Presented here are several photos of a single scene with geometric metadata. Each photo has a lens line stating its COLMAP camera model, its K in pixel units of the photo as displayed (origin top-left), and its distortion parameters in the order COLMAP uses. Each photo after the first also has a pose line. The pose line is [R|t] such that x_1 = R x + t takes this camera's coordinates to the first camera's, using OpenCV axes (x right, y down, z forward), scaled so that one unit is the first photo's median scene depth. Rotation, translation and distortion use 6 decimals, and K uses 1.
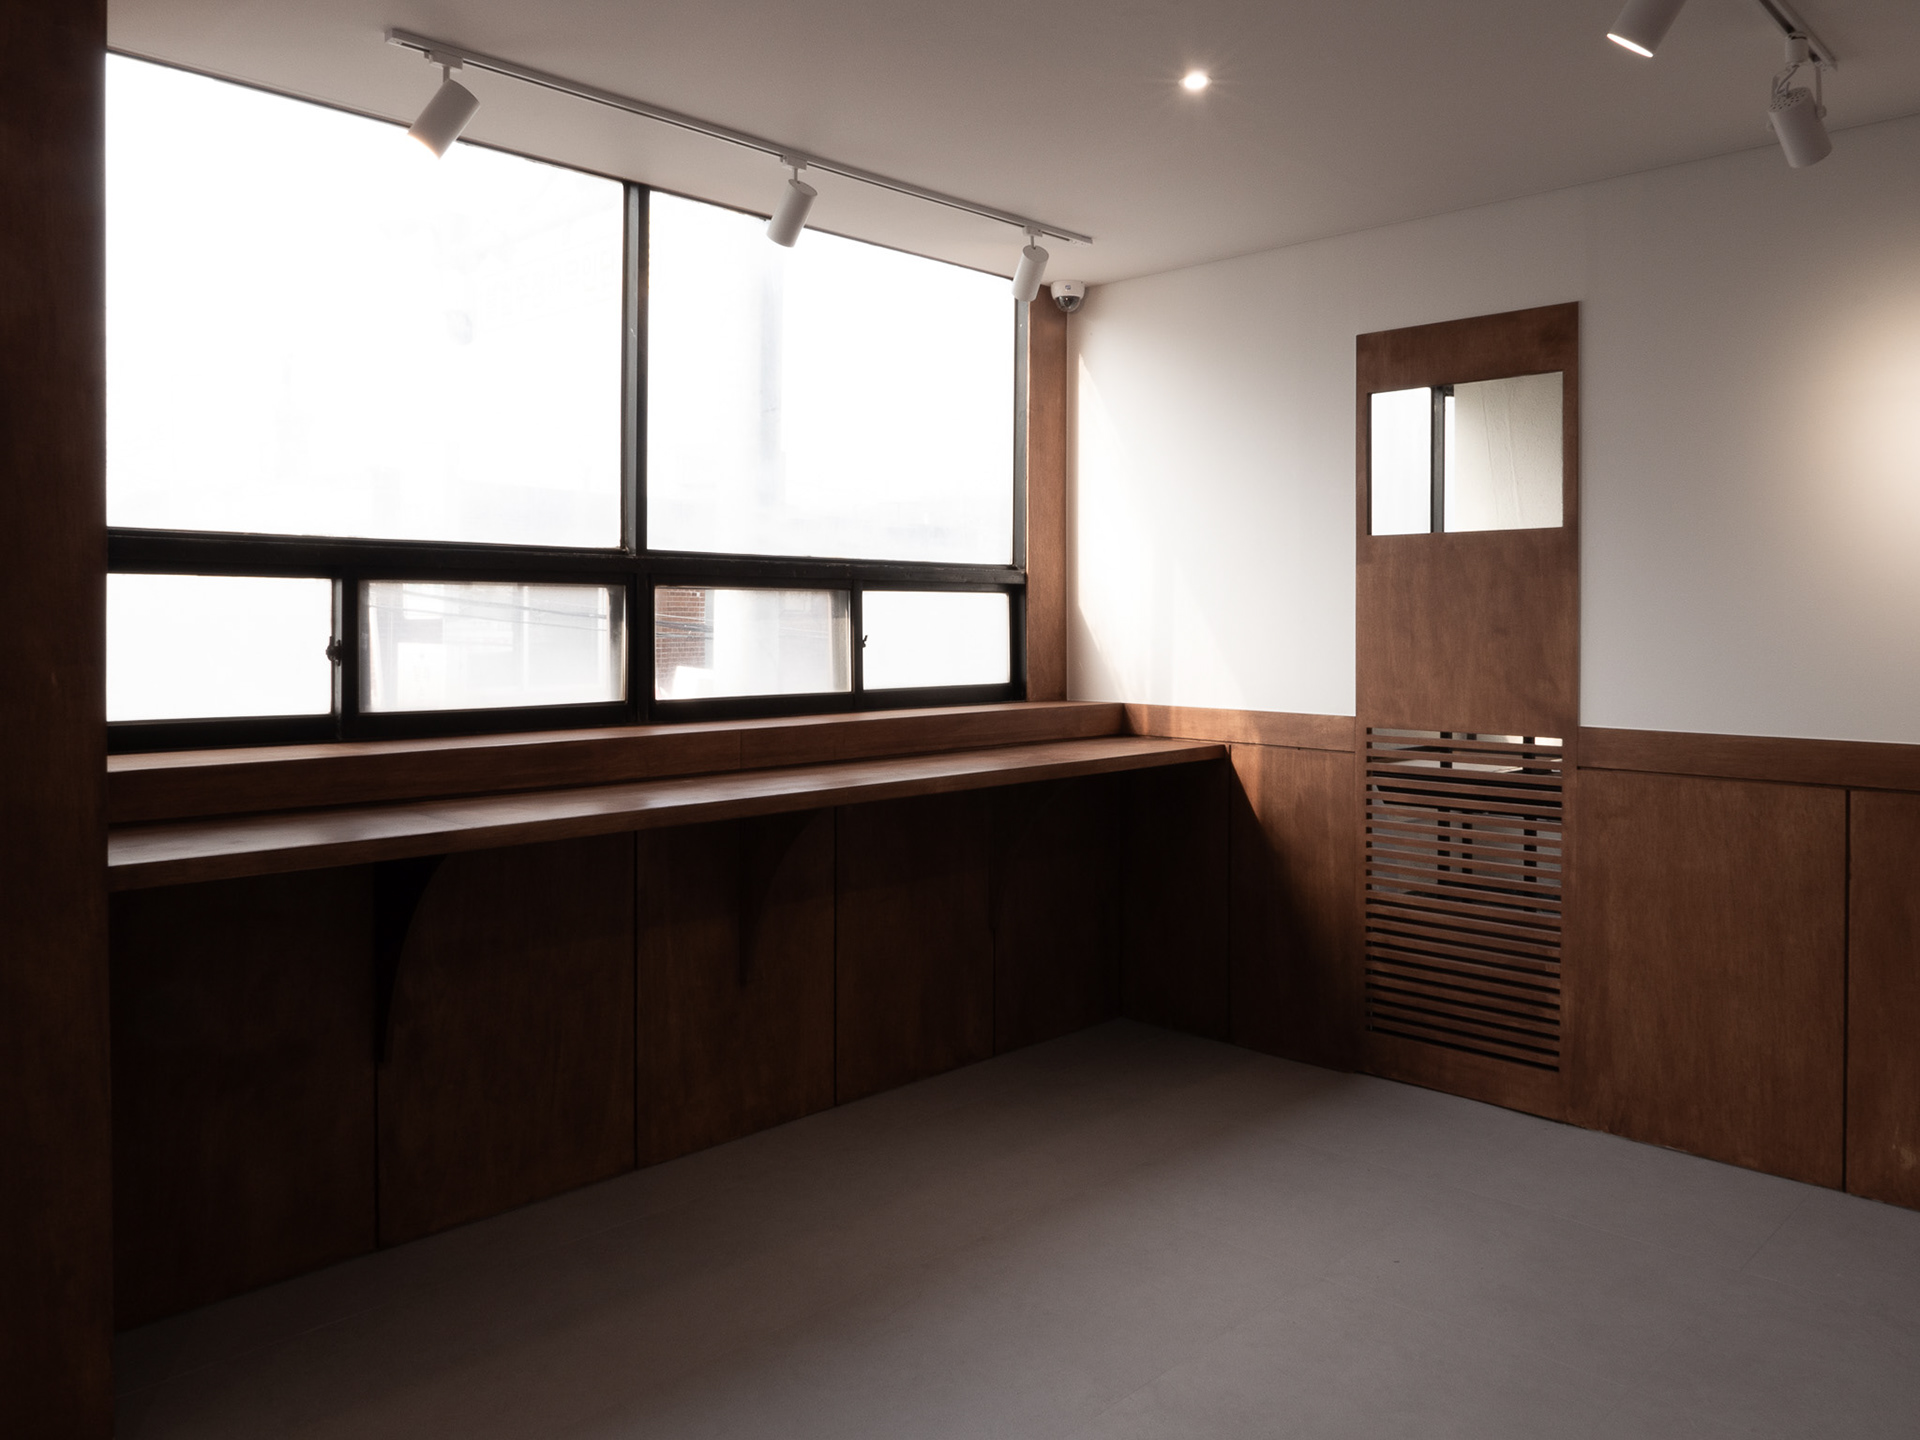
lens RADIAL K [[1425.6, 0, 966.2], [0, 1425.6, 633.2], [0, 0, 1]] dist [-0.020707, 0.006020]
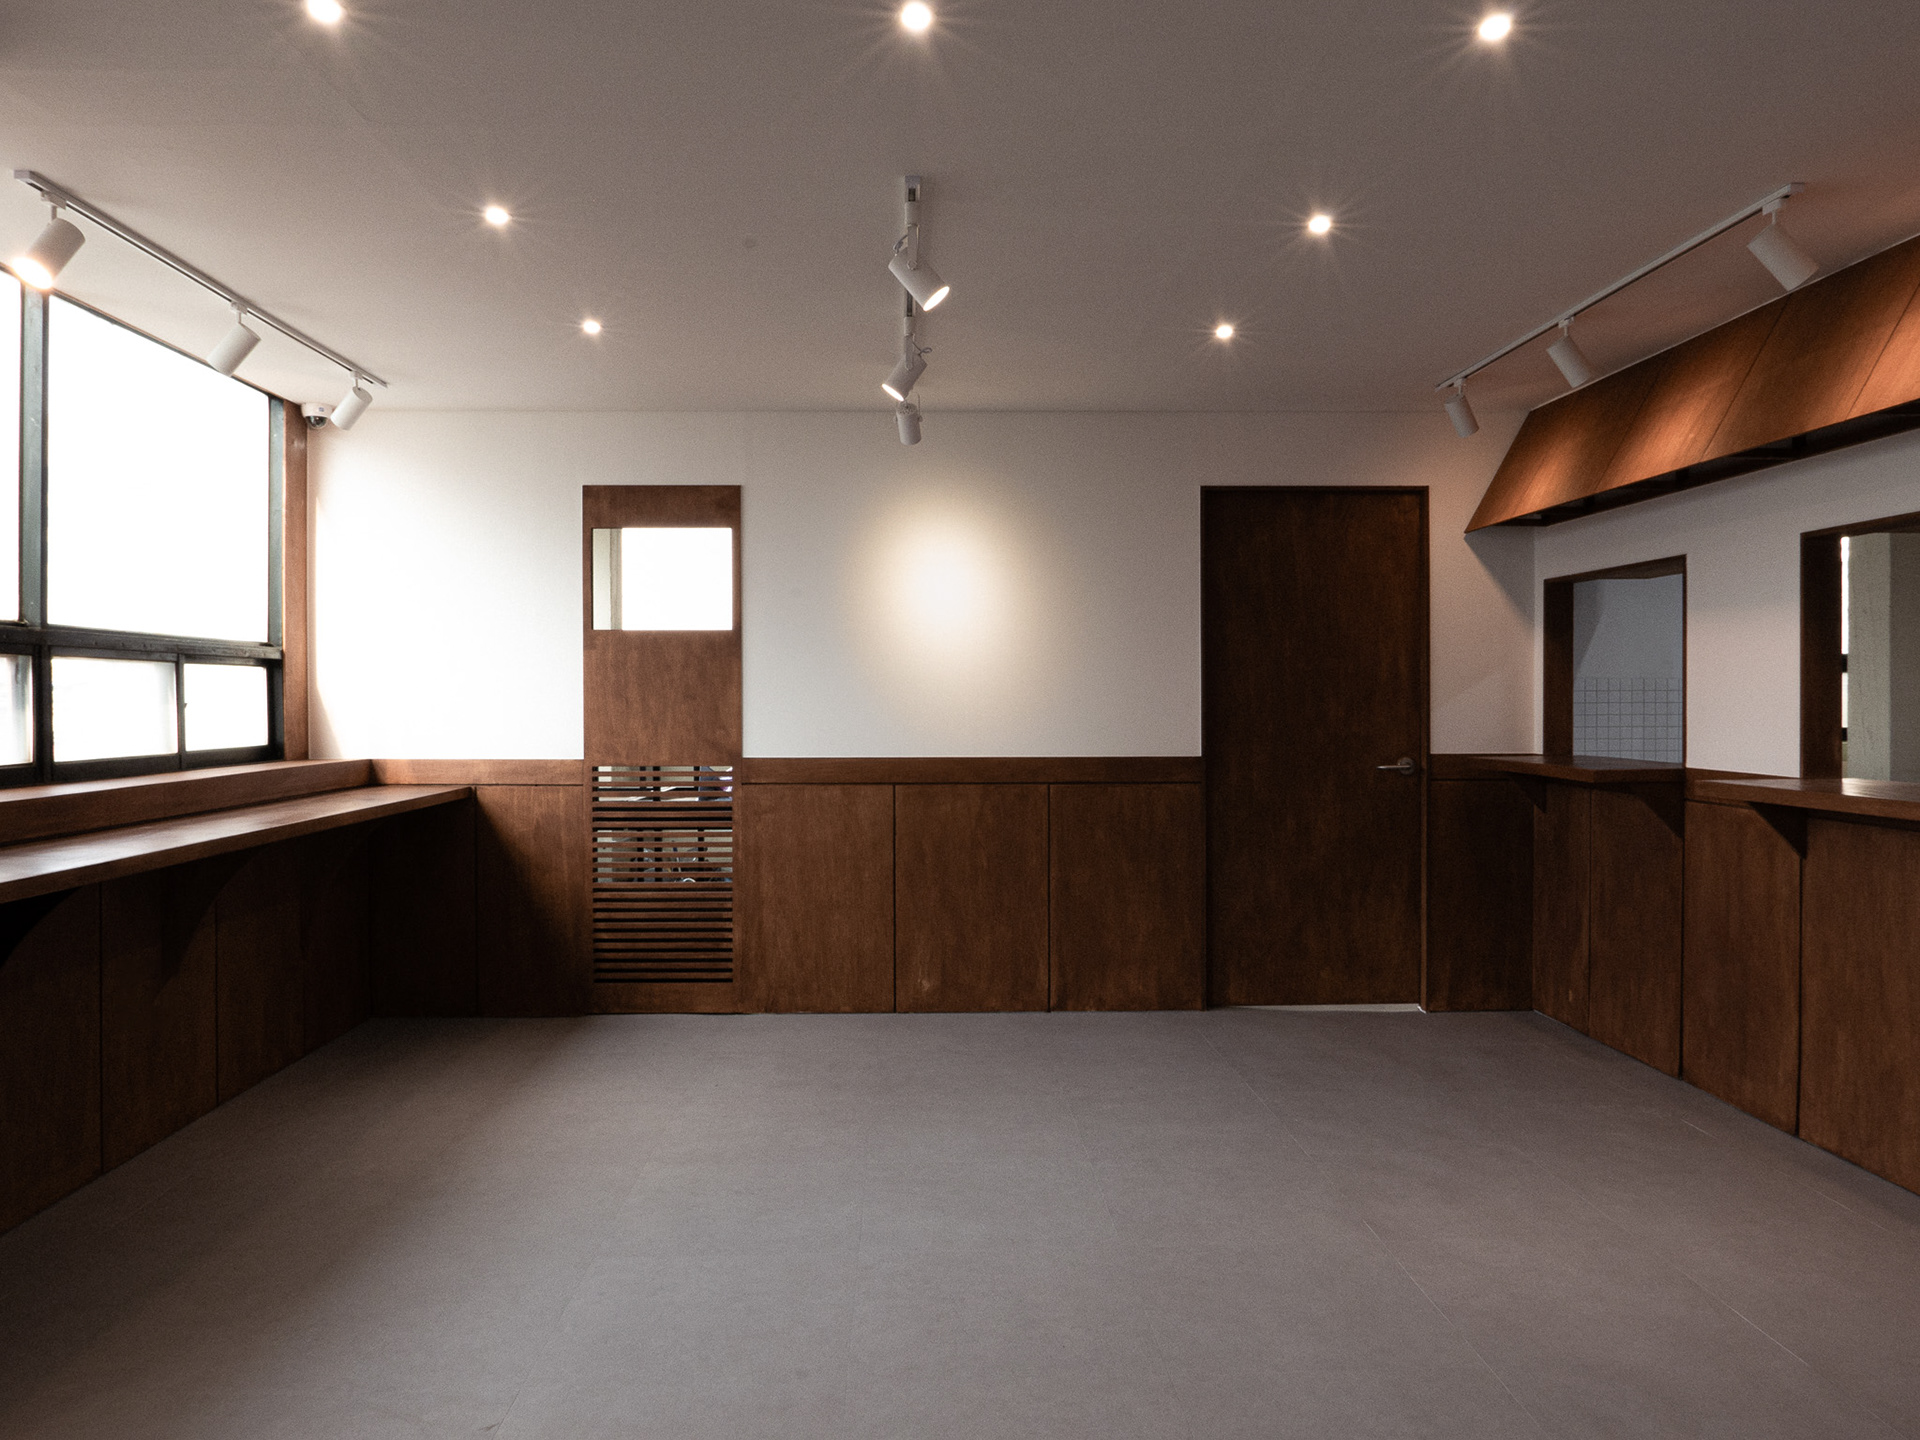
lens RADIAL K [[1425.6, 0, 959.0], [0, 1425.6, 716.2], [0, 0, 1]] dist [-0.020707, 0.006020]
pose [[0.689706, -0.011802, 0.723993, -0.504887], [0.010502, 0.999925, 0.006296, 0.012210], [-0.724013, 0.003261, 0.689778, -0.237505]]
